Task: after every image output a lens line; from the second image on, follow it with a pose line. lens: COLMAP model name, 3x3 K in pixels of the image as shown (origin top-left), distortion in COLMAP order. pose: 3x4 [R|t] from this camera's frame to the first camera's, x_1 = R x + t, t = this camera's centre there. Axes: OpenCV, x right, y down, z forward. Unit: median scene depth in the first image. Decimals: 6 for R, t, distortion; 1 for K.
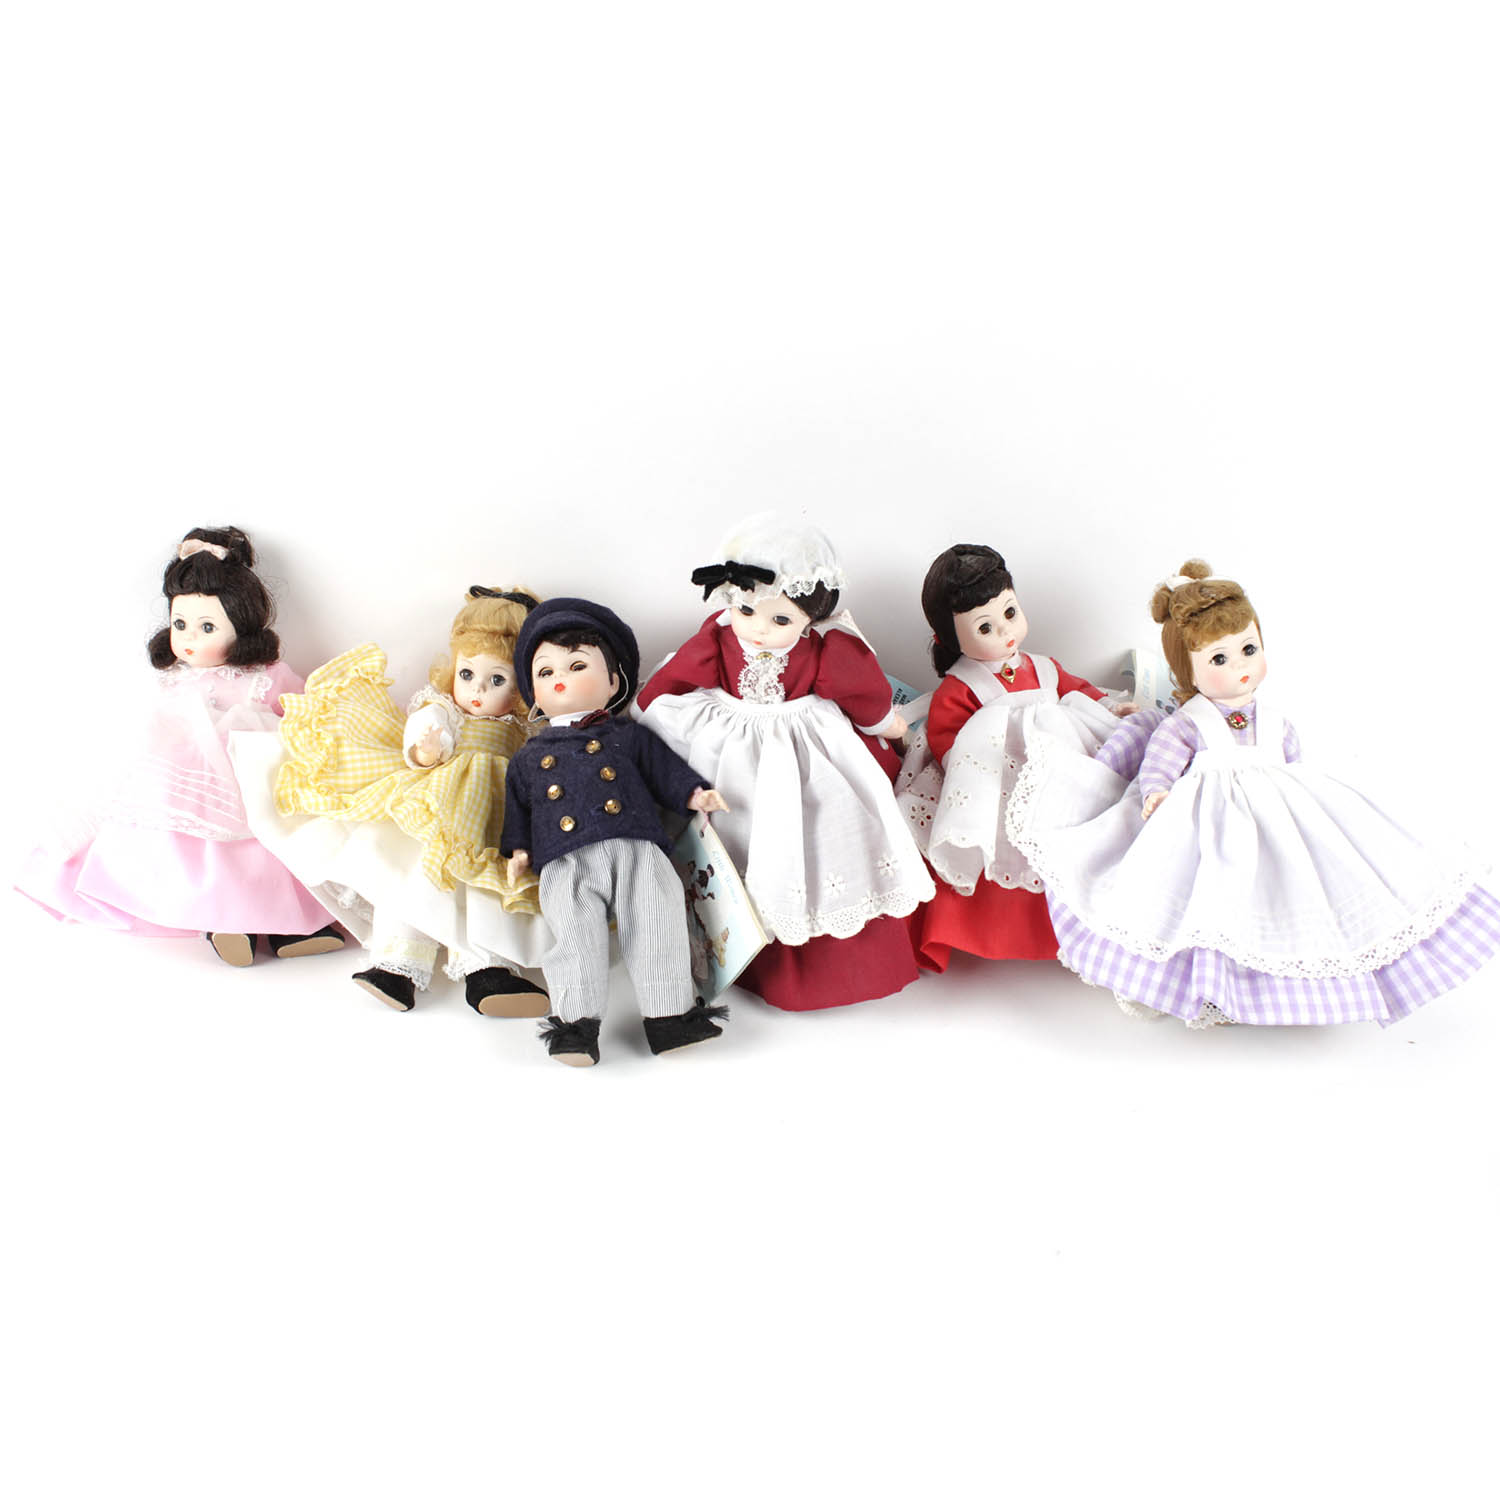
lens RADIAL K [[1886.1, 0, 667.7], [0, 1886.1, 750.2], [0, 0, 1]] dist [-0.103442, 0.008712]
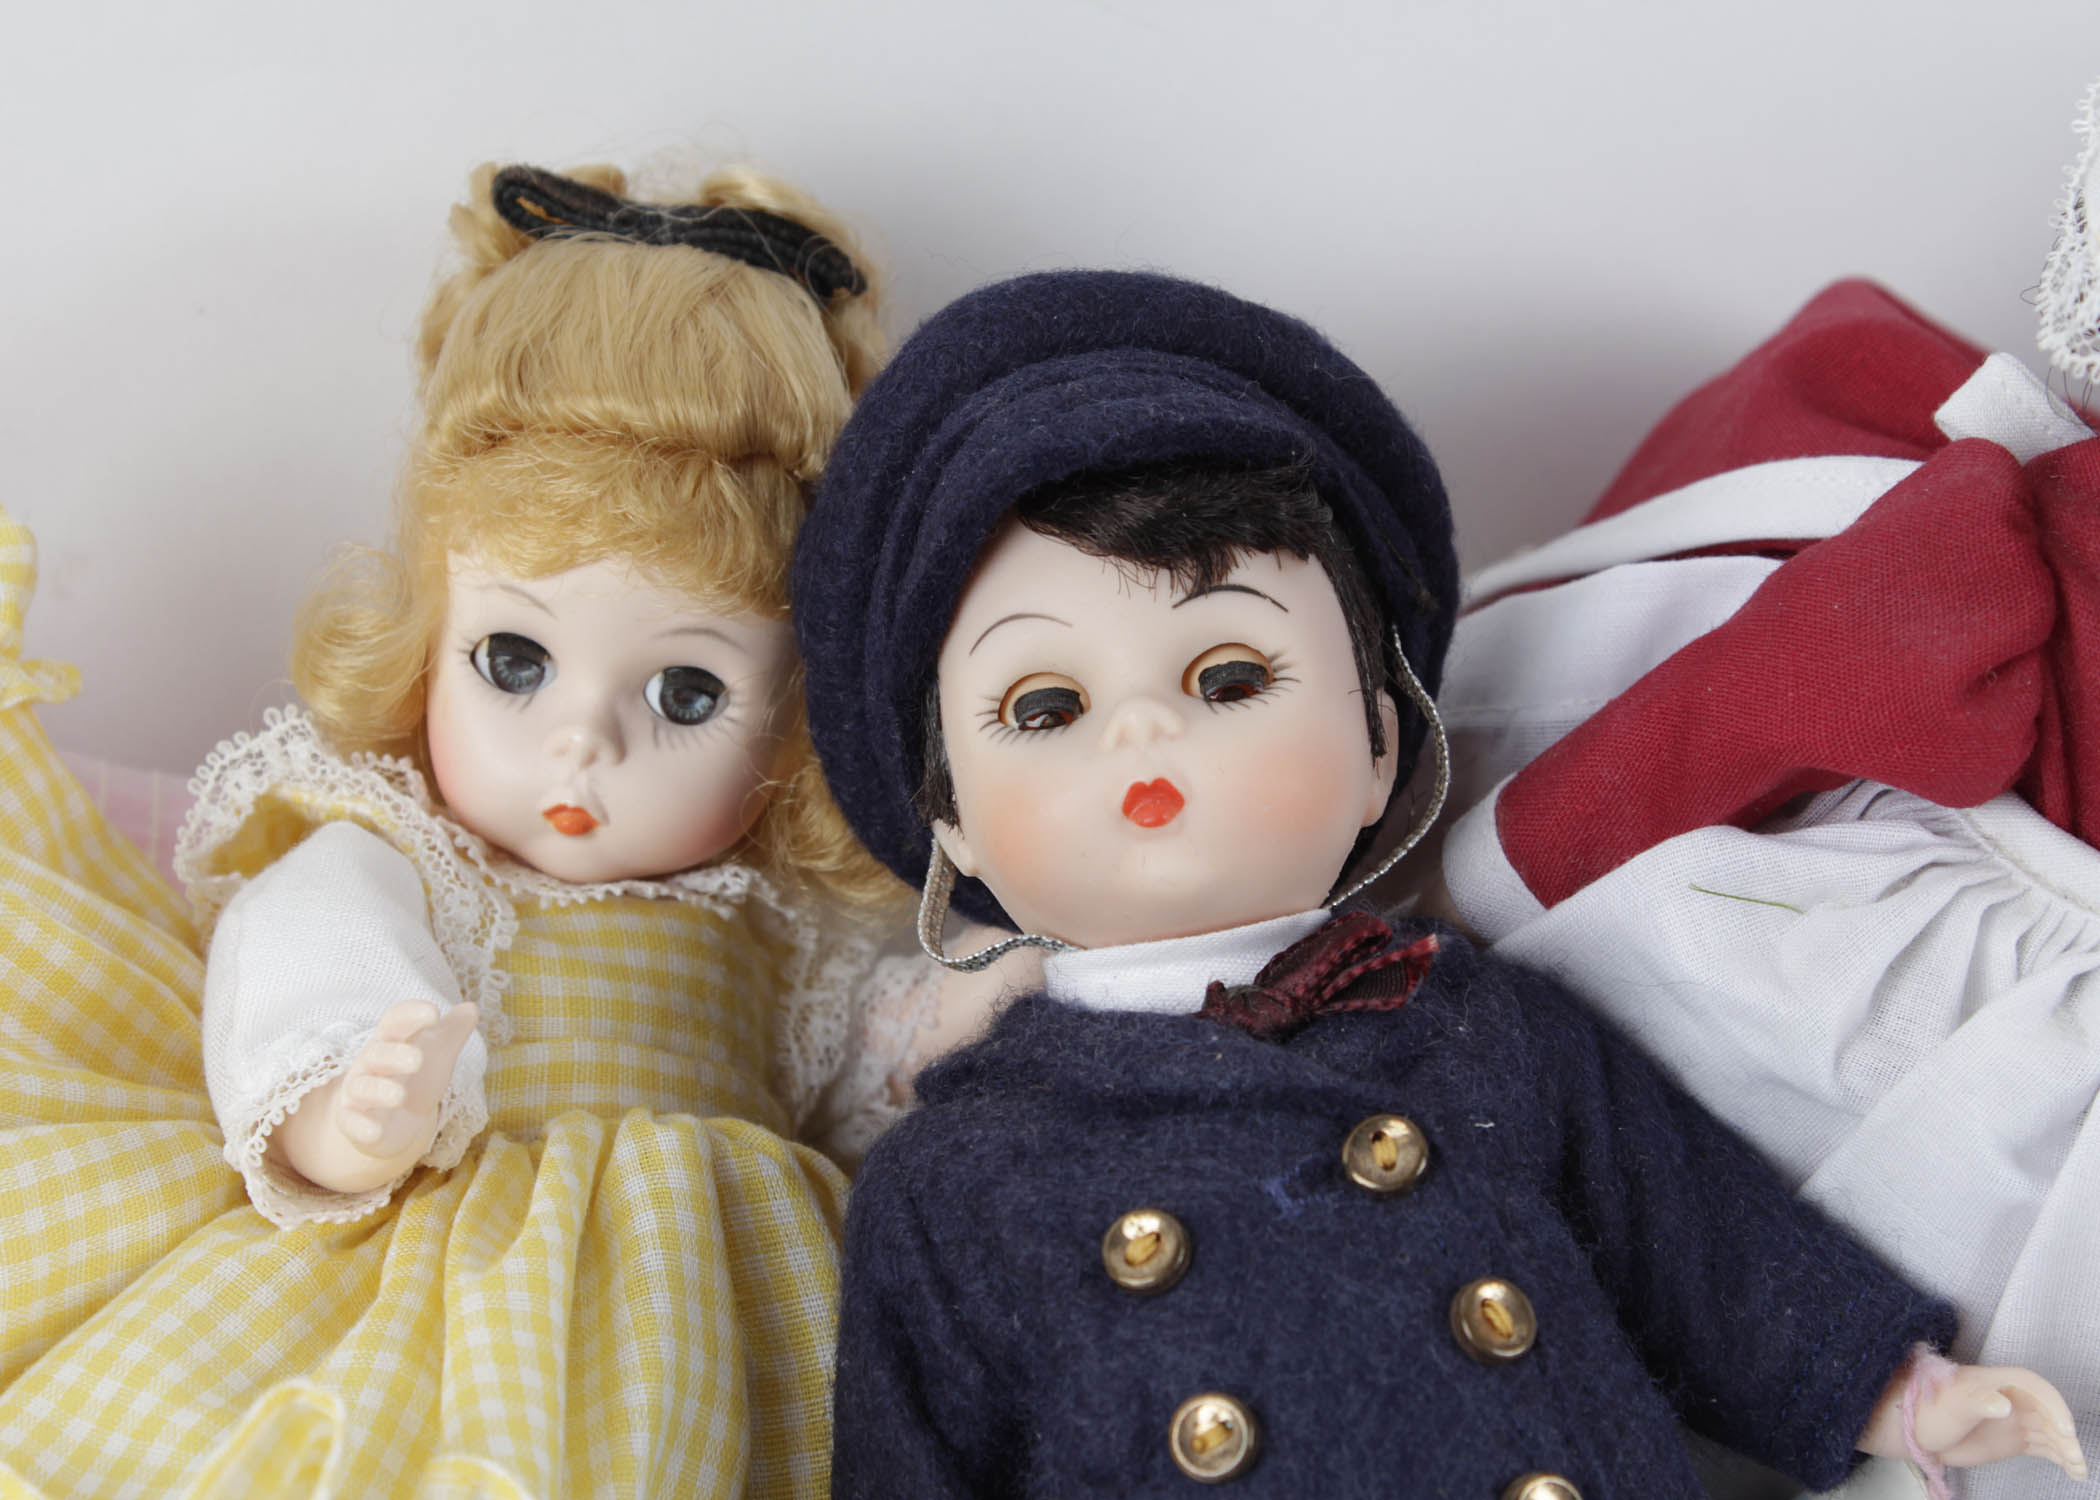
lens RADIAL K [[5193.4, 0, 1050.0], [0, 5193.4, 750.0], [0, 0, 1]] dist [0.024942, 0.343661]
pose [[0.979302, -0.015294, 0.201825, -0.165582], [-0.005726, 0.994648, 0.103160, -0.088642], [-0.202322, -0.102181, 0.973974, 0.509854]]
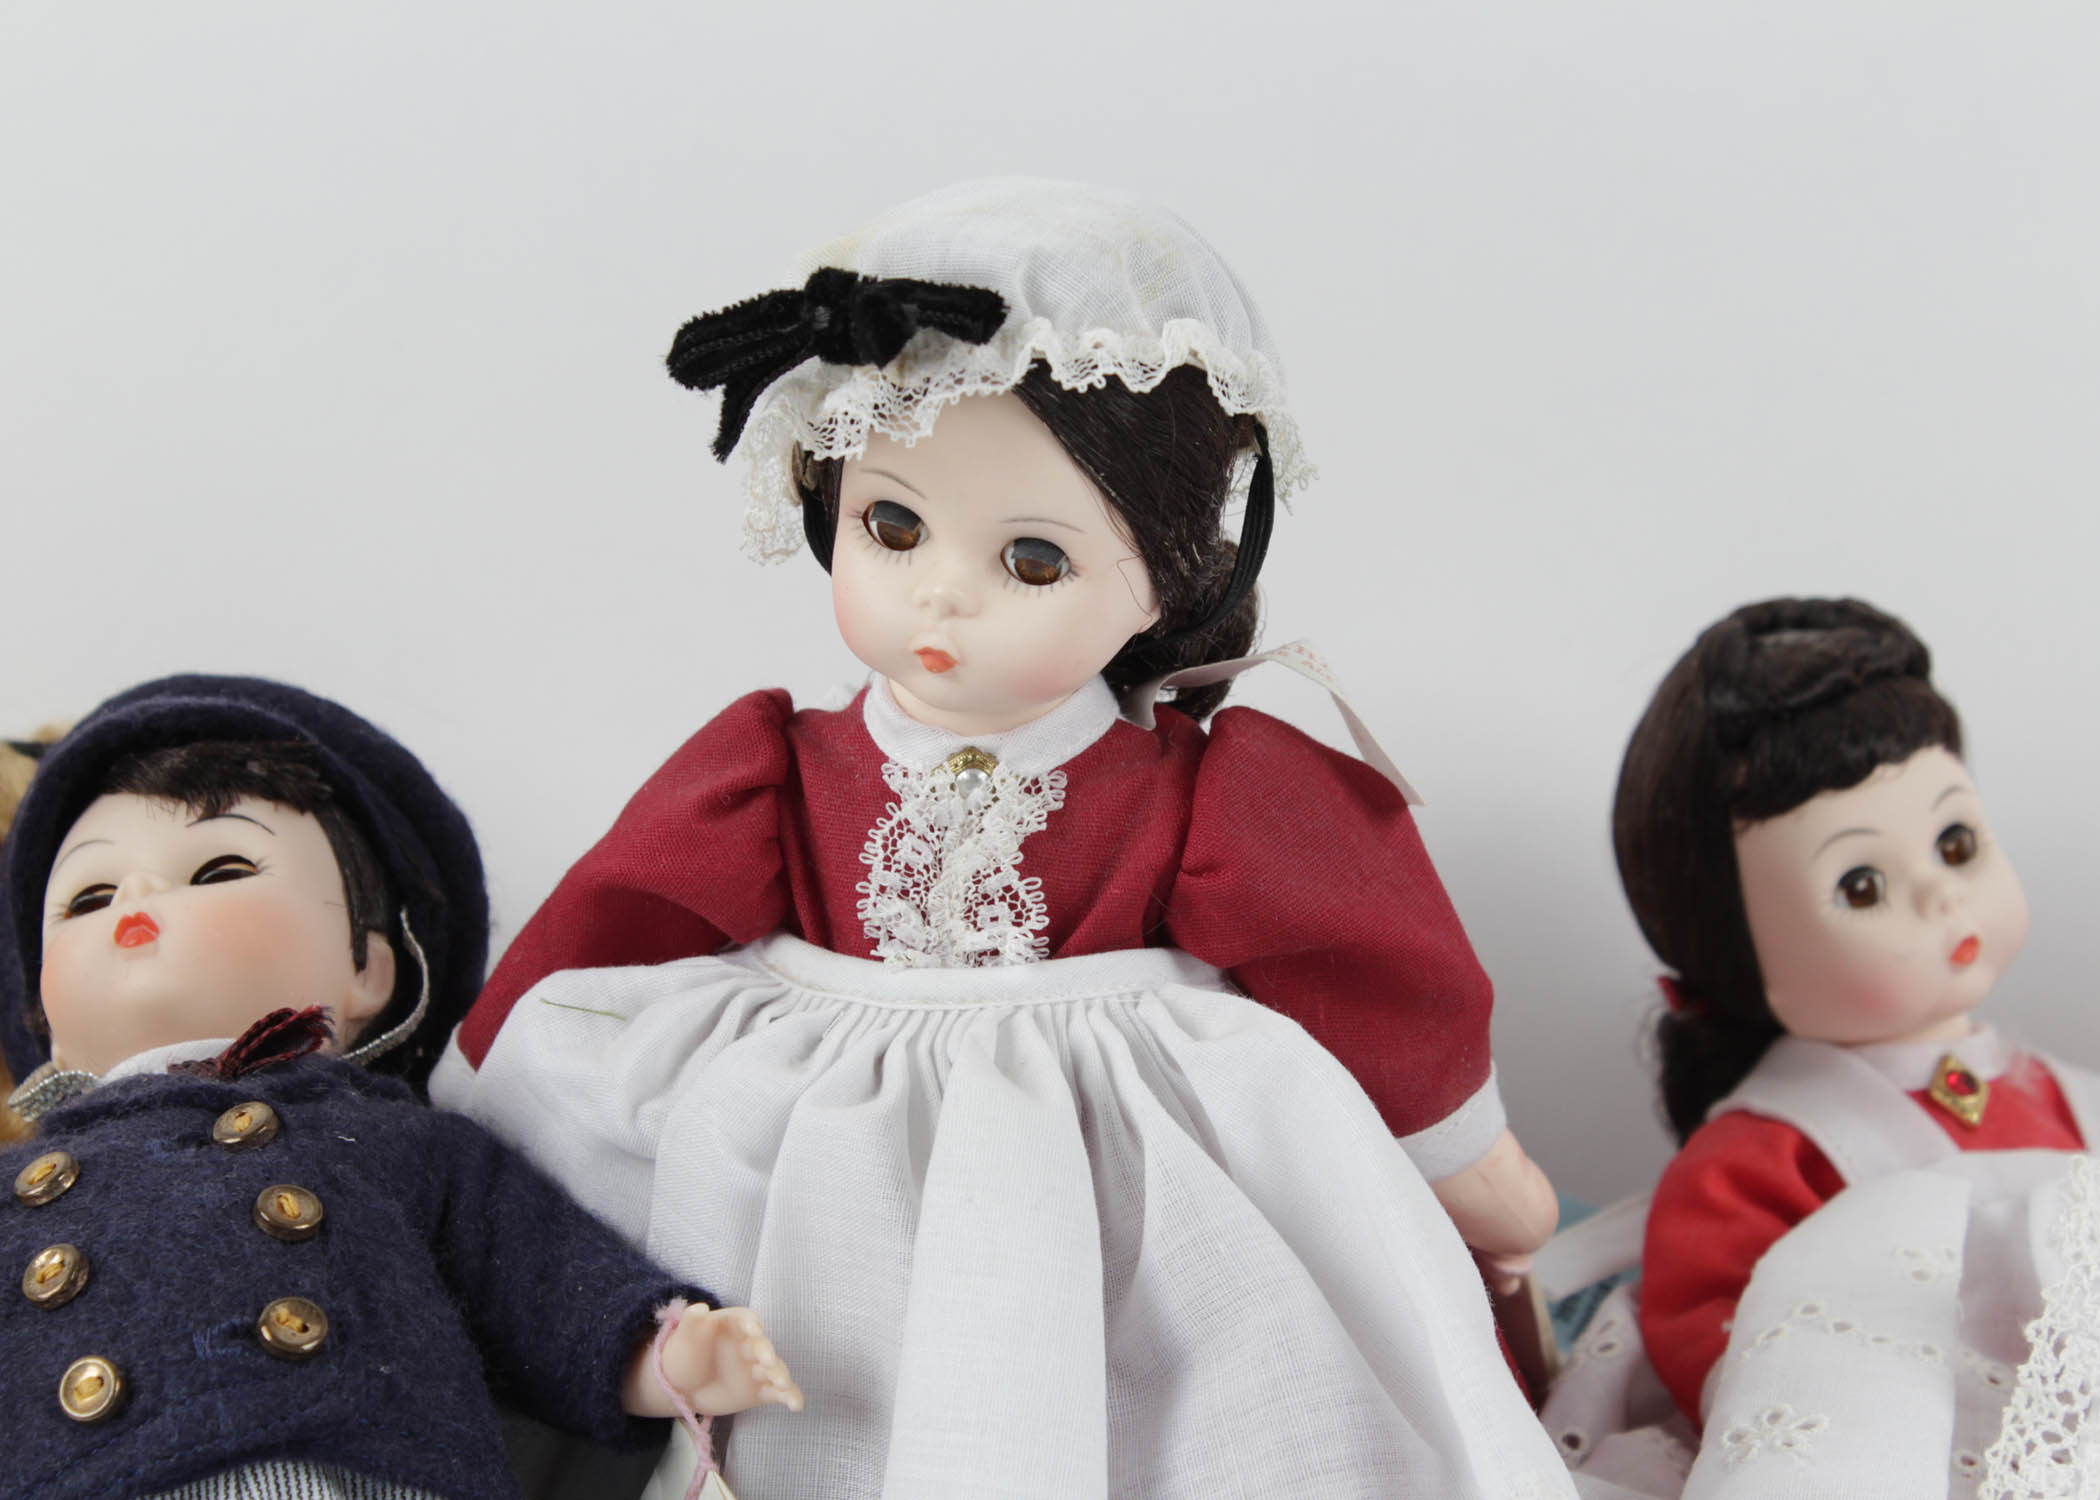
lens RADIAL K [[5193.4, 0, 1050.0], [0, 5193.4, 750.0], [0, 0, 1]] dist [0.024942, 0.343661]
pose [[0.999281, 0.033977, 0.016830, 0.048483], [-0.025092, 0.925350, -0.378282, 0.194742], [-0.028426, 0.377587, 0.925538, 0.358869]]
